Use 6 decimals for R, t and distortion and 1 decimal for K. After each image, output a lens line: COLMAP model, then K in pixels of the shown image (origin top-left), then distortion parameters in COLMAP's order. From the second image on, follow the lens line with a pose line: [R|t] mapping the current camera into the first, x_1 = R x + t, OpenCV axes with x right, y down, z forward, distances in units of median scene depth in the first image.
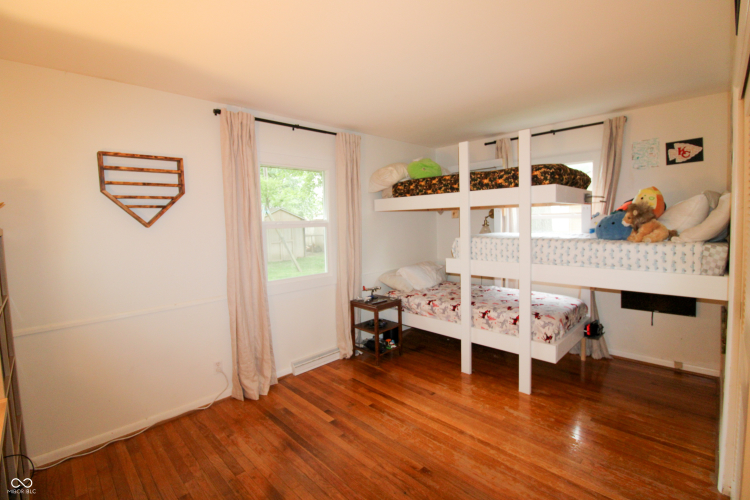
lens RADIAL K [[357.5, 0, 376.3], [0, 357.5, 235.6], [0, 0, 1]] dist [-0.014442, -0.000605]
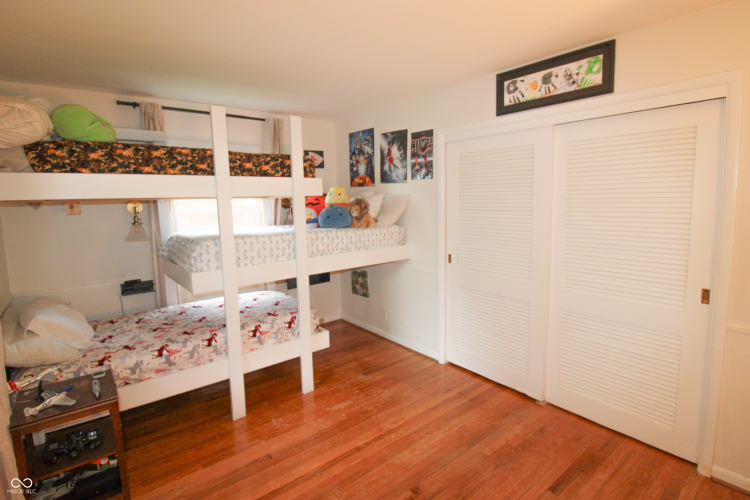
lens RADIAL K [[377.5, 0, 377.1], [0, 377.5, 239.6], [0, 0, 1]] dist [0.001853, -0.000022]
pose [[0.080696, -0.082062, 0.993355, -0.564996], [0.066352, 0.994837, 0.076794, -0.037598], [-0.994528, 0.059714, 0.085724, 0.716756]]
